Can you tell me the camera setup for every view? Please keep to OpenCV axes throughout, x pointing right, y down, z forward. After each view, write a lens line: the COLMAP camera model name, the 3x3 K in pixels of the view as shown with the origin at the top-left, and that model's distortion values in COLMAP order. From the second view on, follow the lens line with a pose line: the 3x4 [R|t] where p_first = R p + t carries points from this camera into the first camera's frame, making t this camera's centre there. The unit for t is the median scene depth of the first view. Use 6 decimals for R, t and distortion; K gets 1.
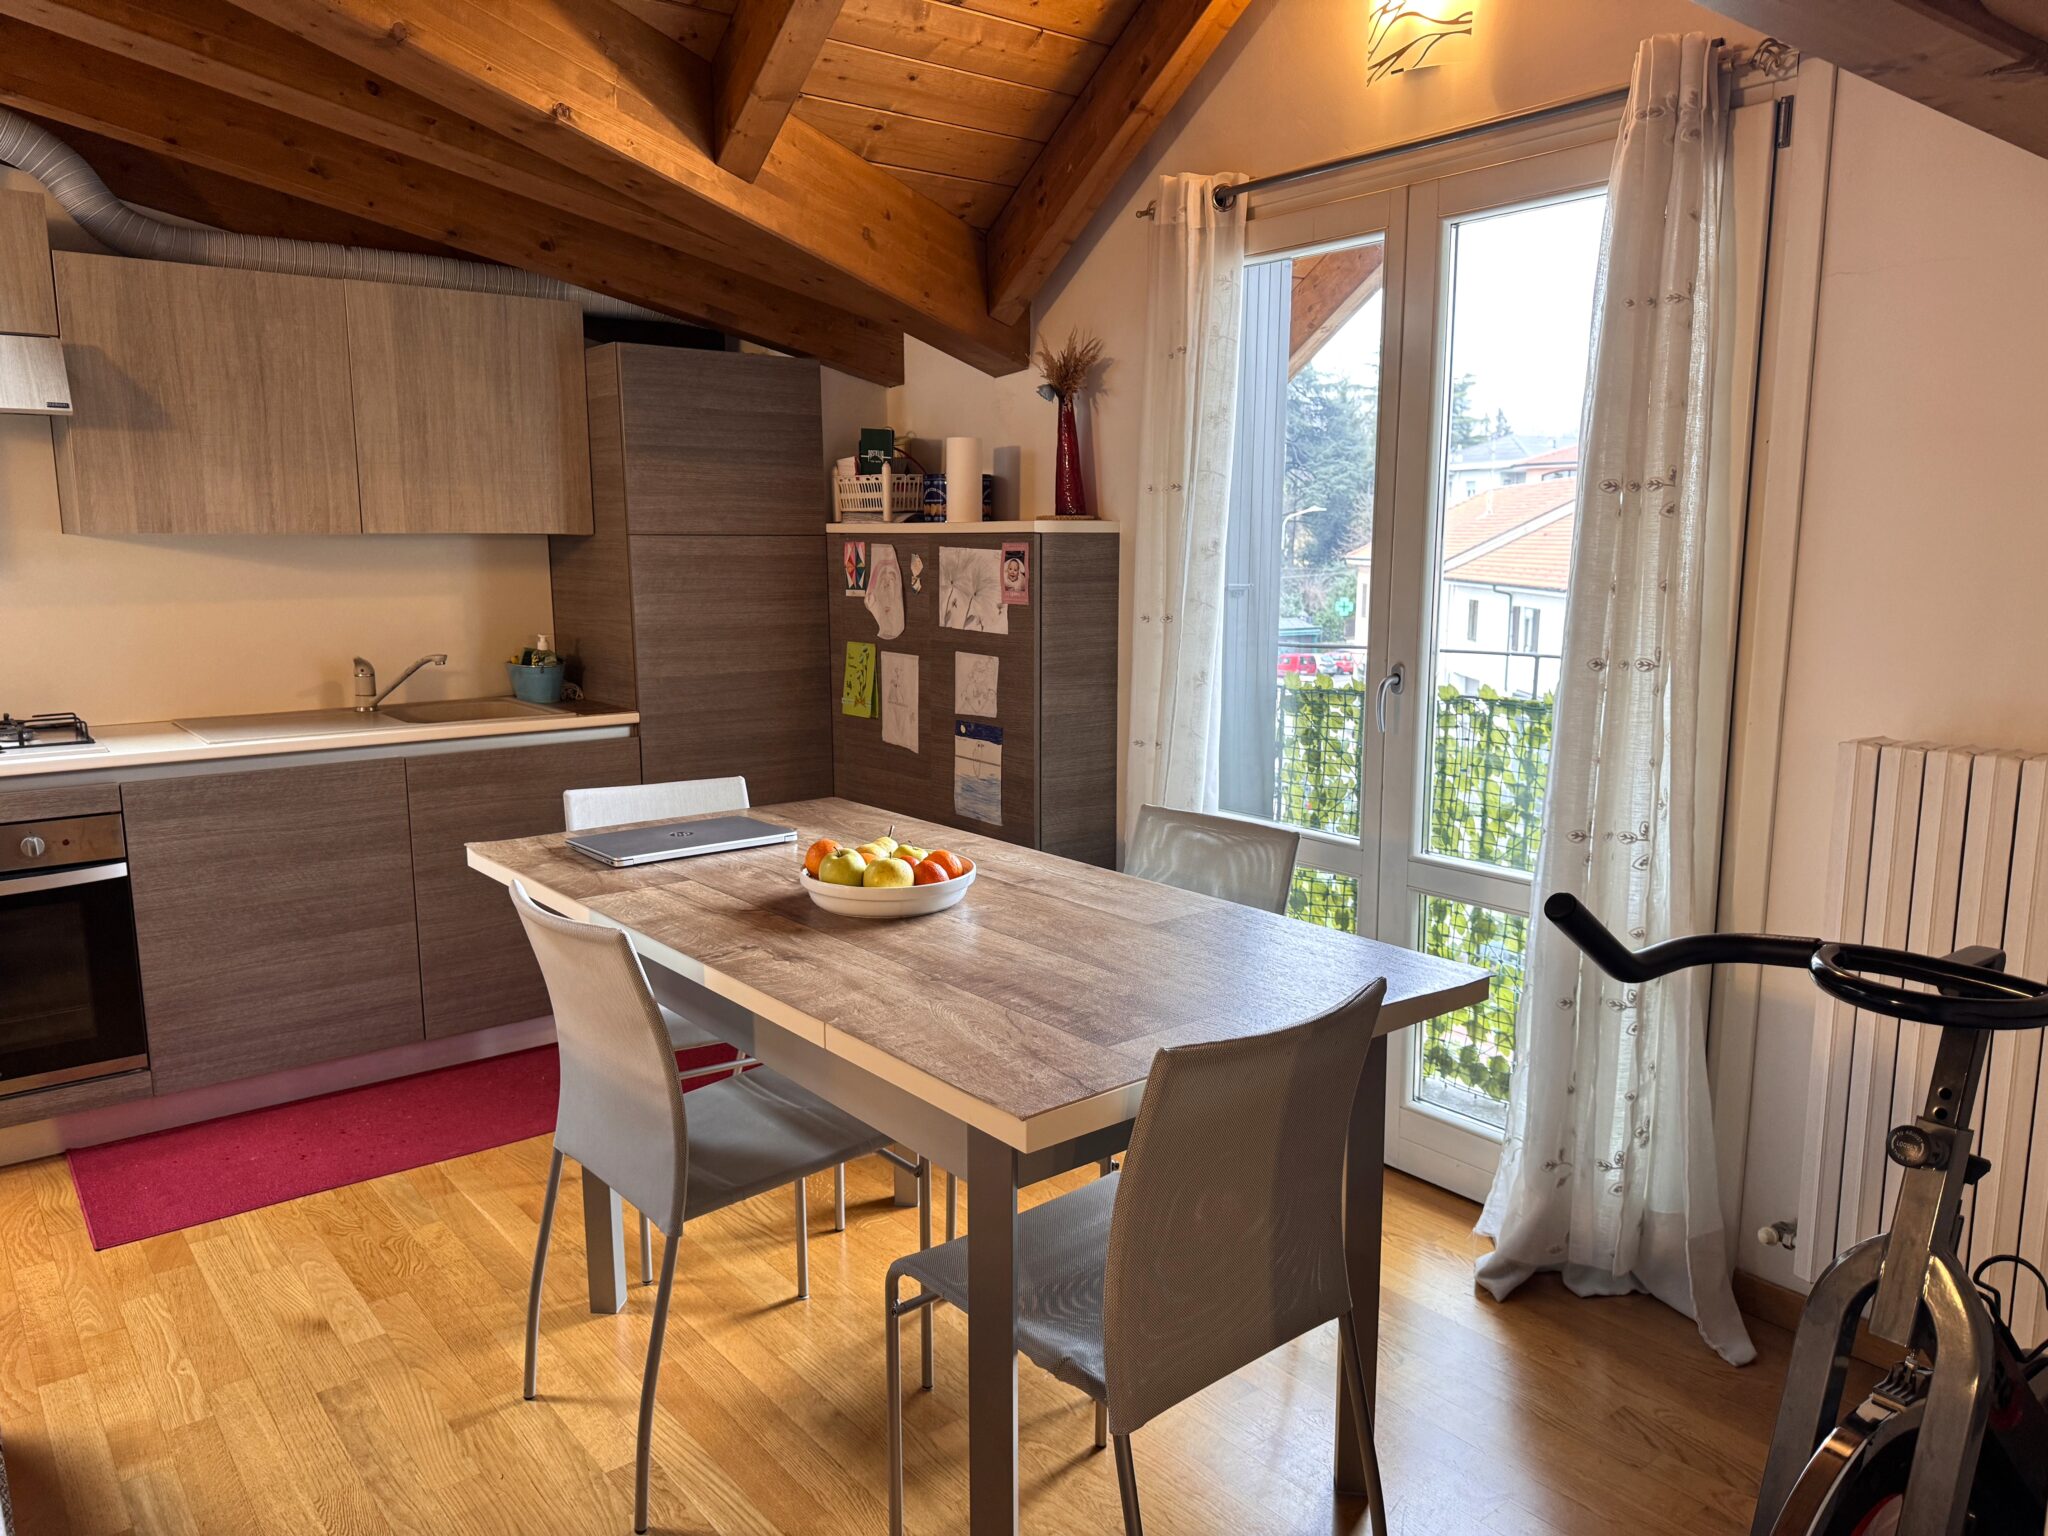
lens RADIAL K [[1450.4, 0, 1028.4], [0, 1450.4, 774.4], [0, 0, 1]] dist [0.046855, -0.000403]
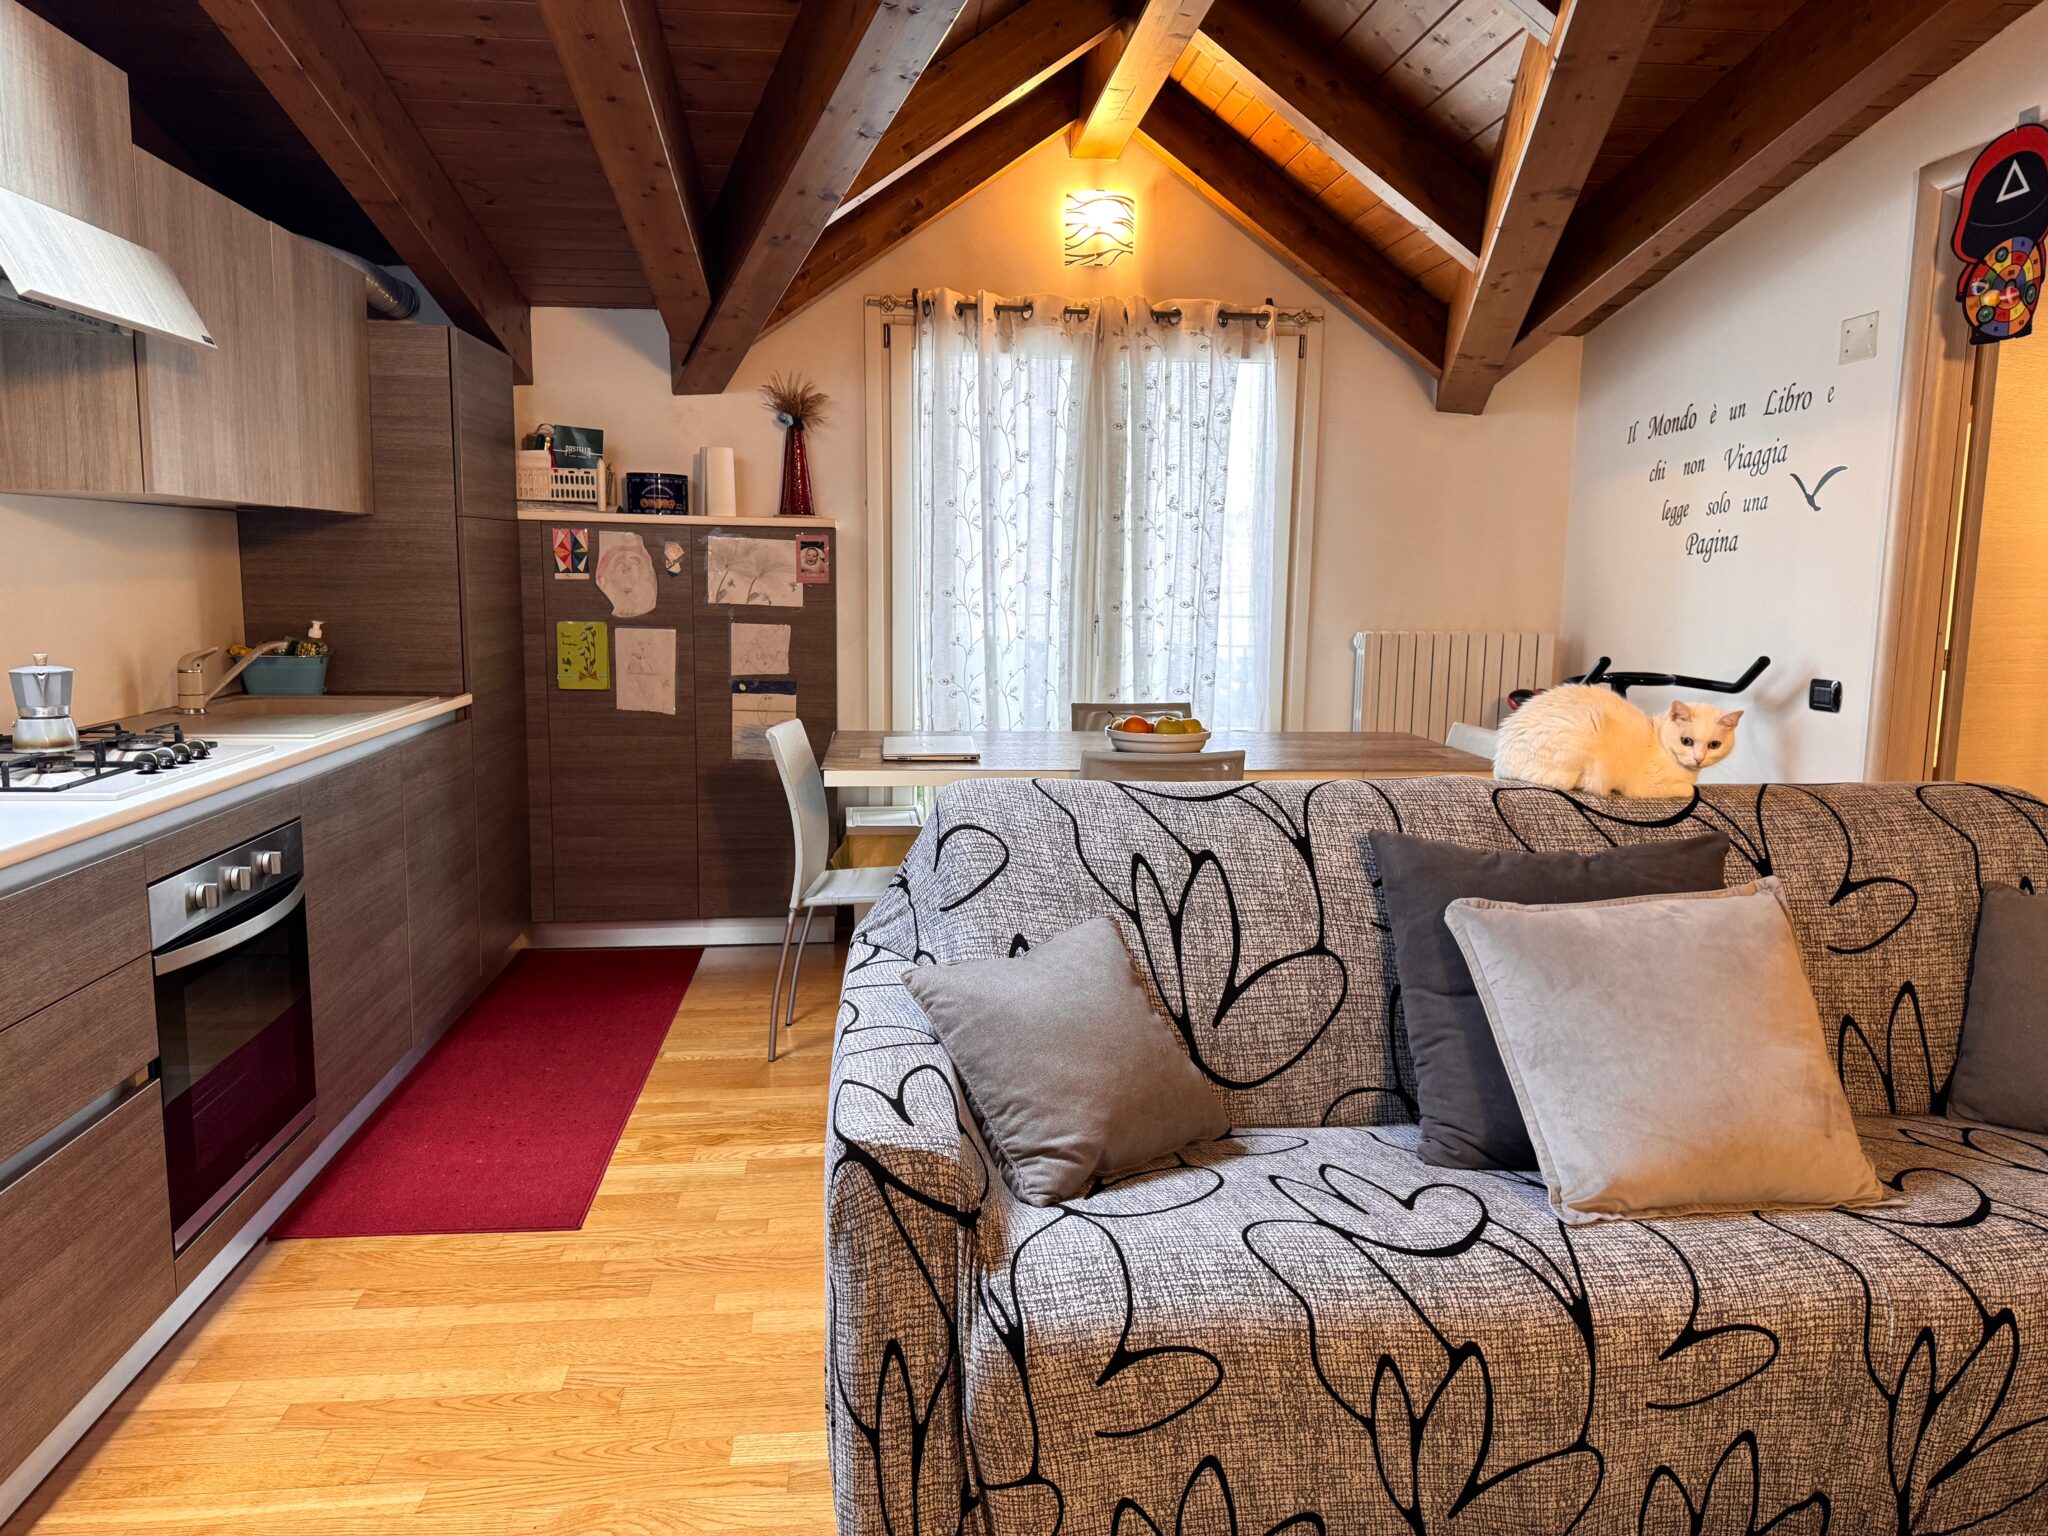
lens RADIAL K [[1450.4, 0, 1028.3], [0, 1450.4, 763.8], [0, 0, 1]] dist [0.046855, -0.000403]
pose [[0.553708, -0.107193, 0.825783, -0.913131], [0.114651, 0.992049, 0.051899, -0.003214], [-0.824780, 0.065940, 0.561596, 0.123903]]
